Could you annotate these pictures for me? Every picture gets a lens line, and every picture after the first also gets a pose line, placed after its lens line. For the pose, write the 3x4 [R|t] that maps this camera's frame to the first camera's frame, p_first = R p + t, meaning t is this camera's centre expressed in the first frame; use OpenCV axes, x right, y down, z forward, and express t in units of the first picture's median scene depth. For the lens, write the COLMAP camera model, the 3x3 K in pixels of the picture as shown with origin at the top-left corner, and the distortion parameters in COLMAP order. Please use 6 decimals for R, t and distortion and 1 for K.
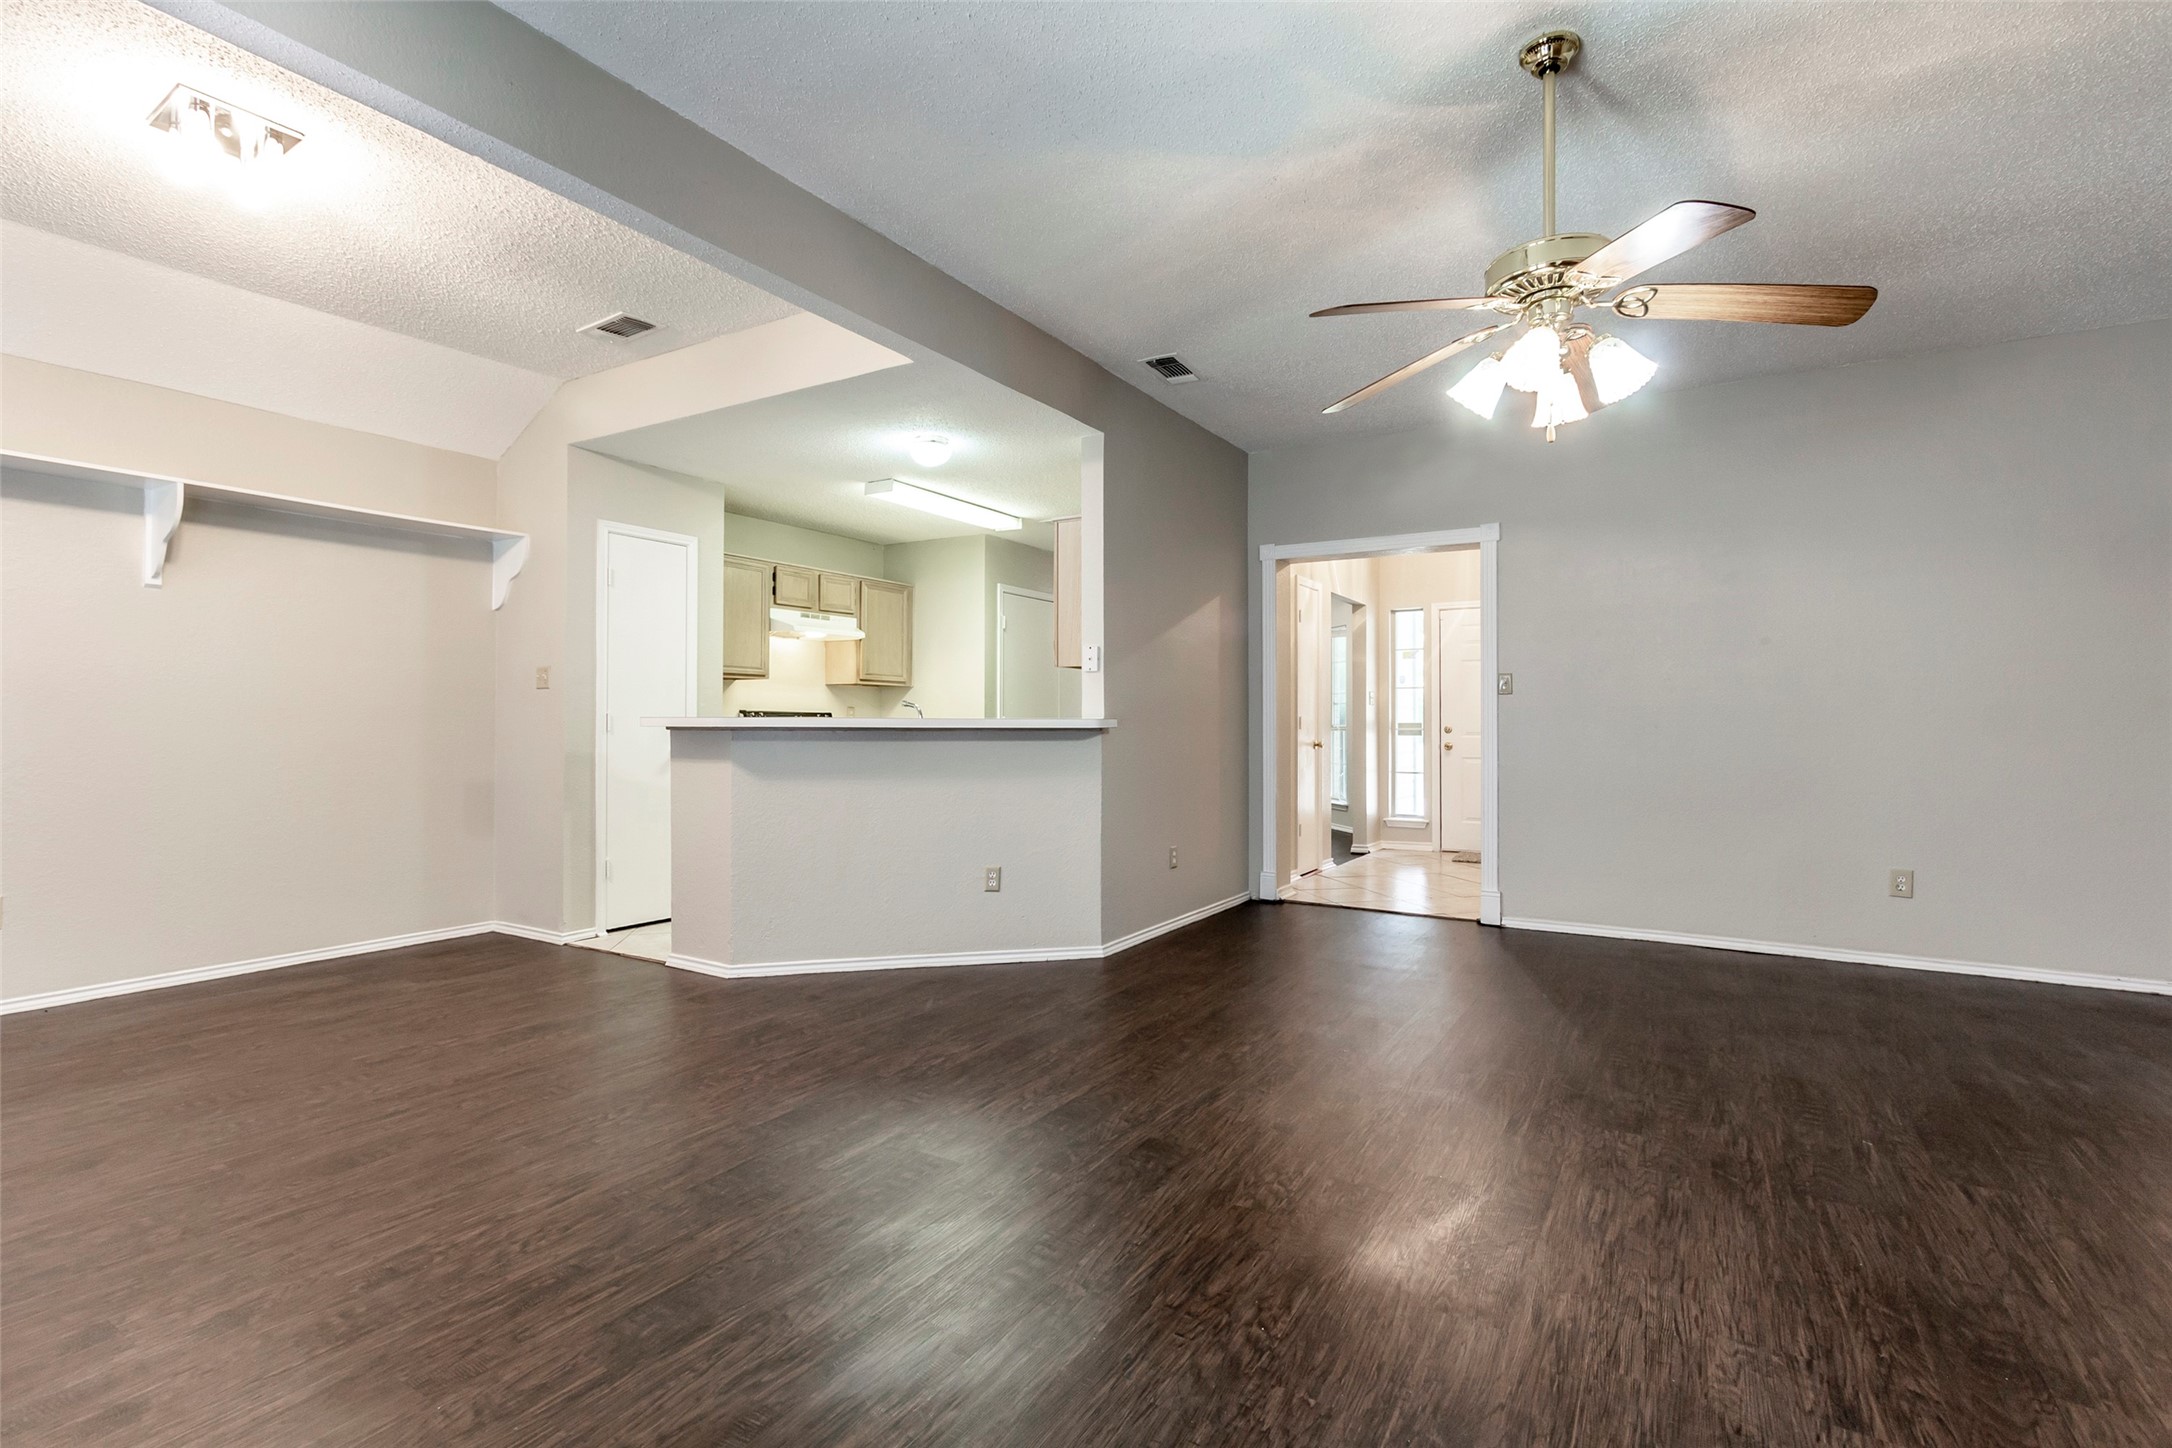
lens RADIAL K [[1018.6, 0, 1063.0], [0, 1018.6, 711.2], [0, 0, 1]] dist [0.010301, -0.003150]
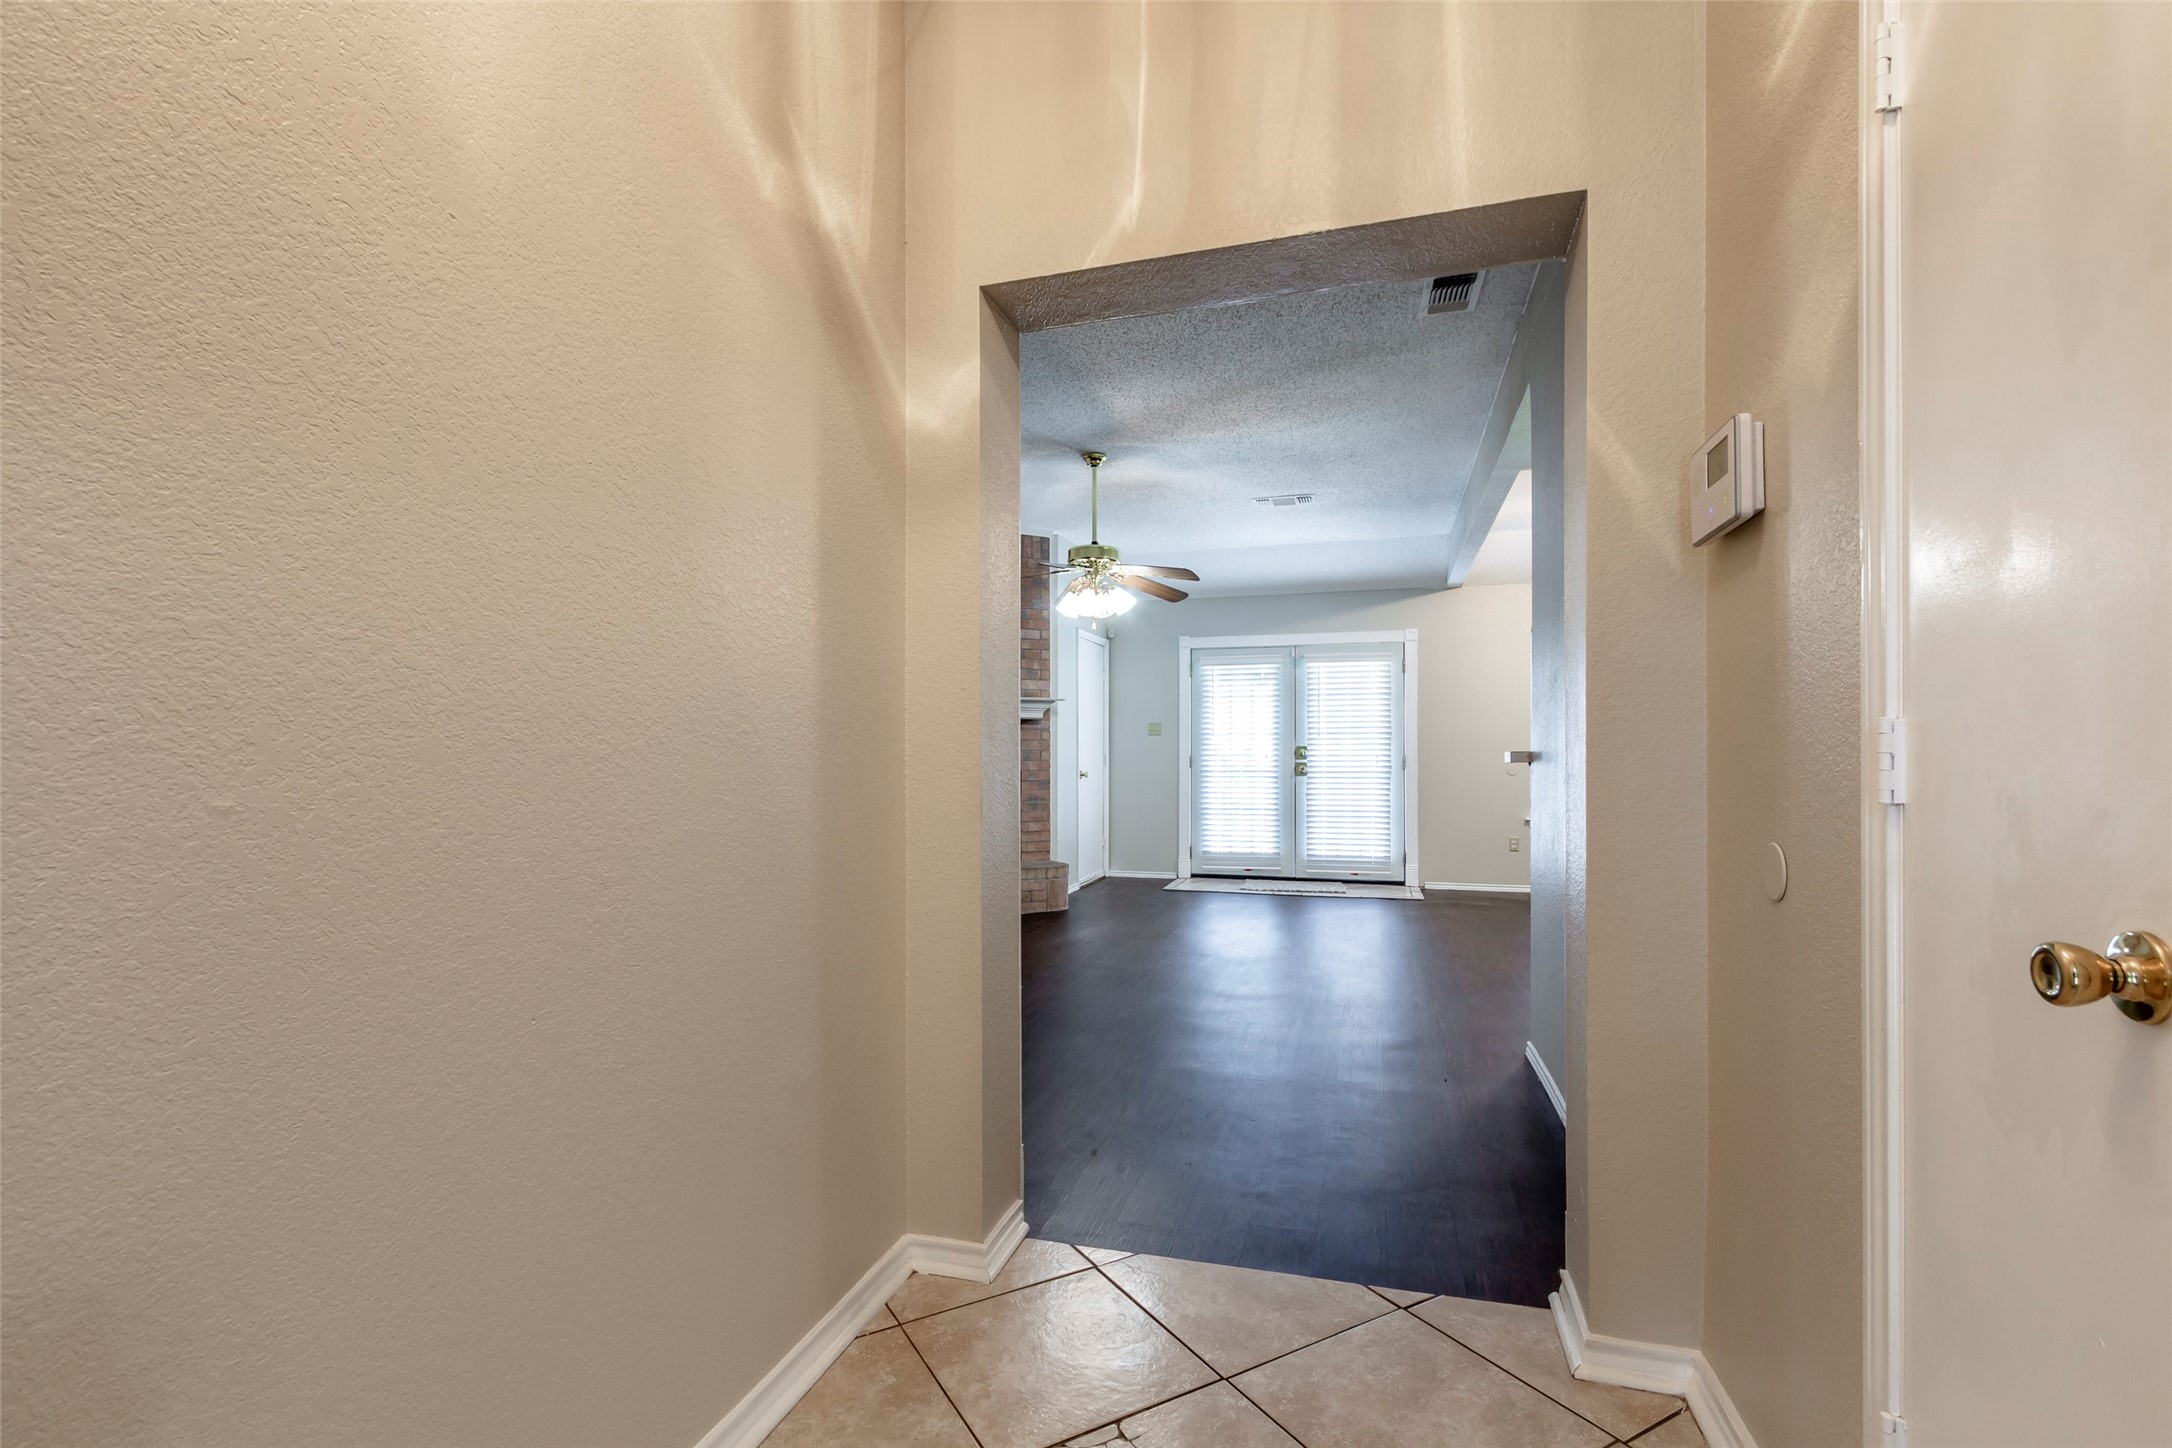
lens RADIAL K [[1018.6, 0, 1069.3], [0, 1018.6, 729.2], [0, 0, 1]] dist [0.010301, -0.003150]
pose [[-0.964563, -0.008363, -0.263719, 0.561660], [0.001026, 0.999371, -0.035448, 0.019093], [0.263850, -0.034462, -0.963948, 1.587360]]
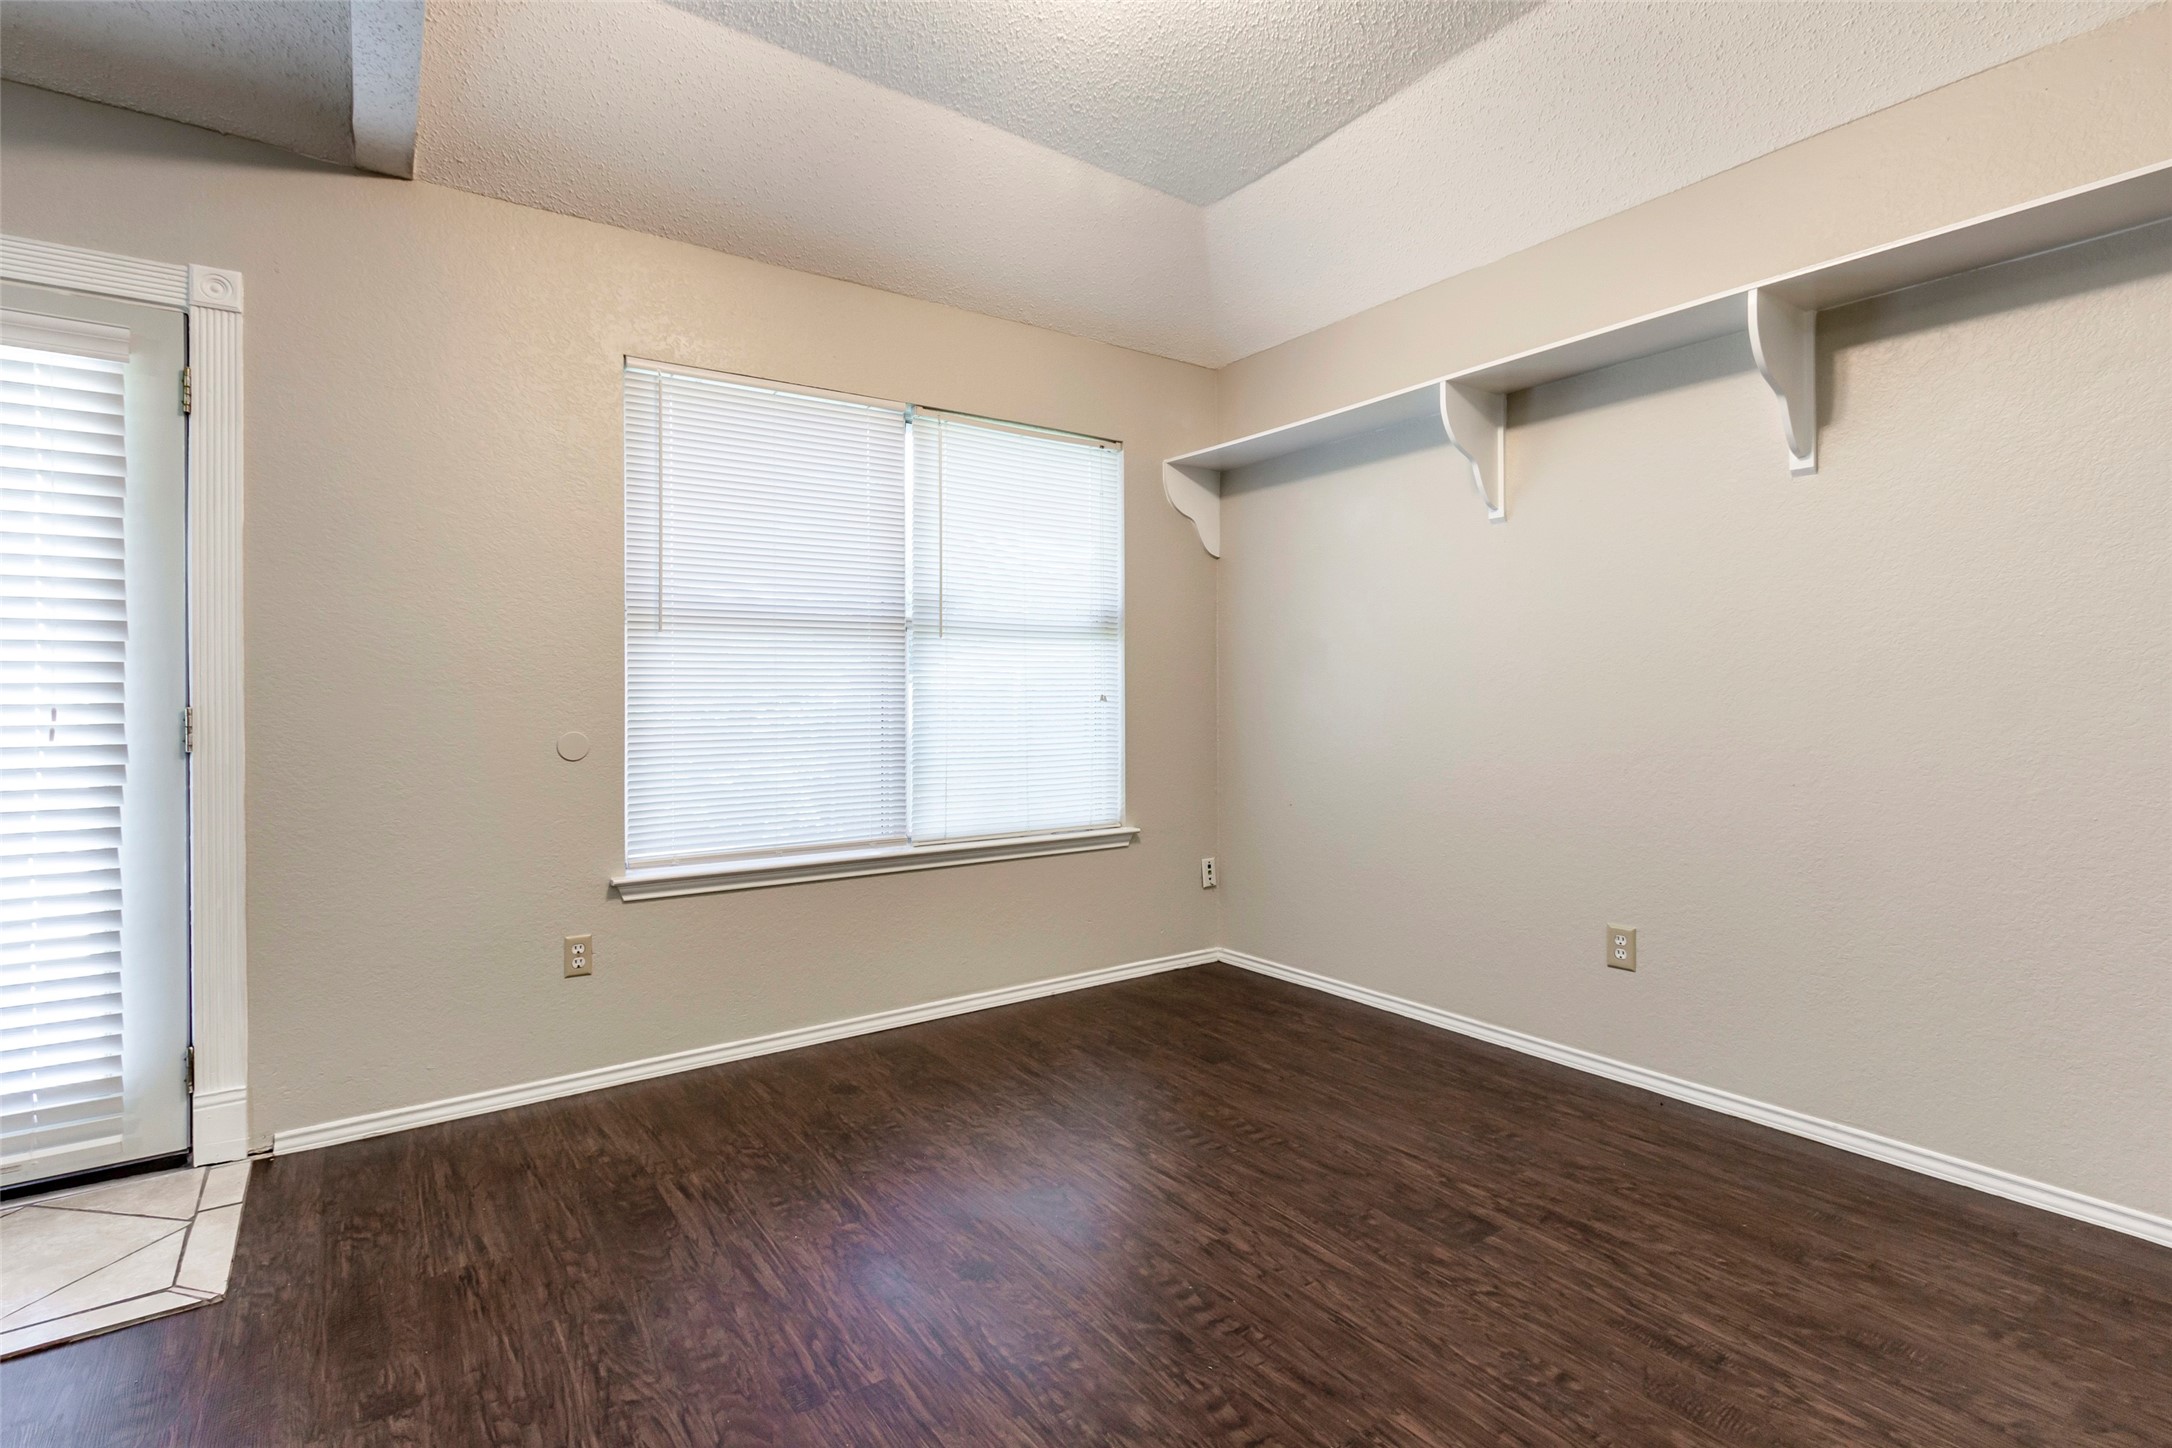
lens RADIAL K [[1018.6, 0, 1087.1], [0, 1018.6, 712.1], [0, 0, 1]] dist [0.010301, -0.003150]
pose [[-0.390407, 0.010000, -0.920588, -0.128752], [0.014635, 0.999882, 0.004654, 0.009462], [0.920526, -0.011655, -0.390507, 0.697593]]
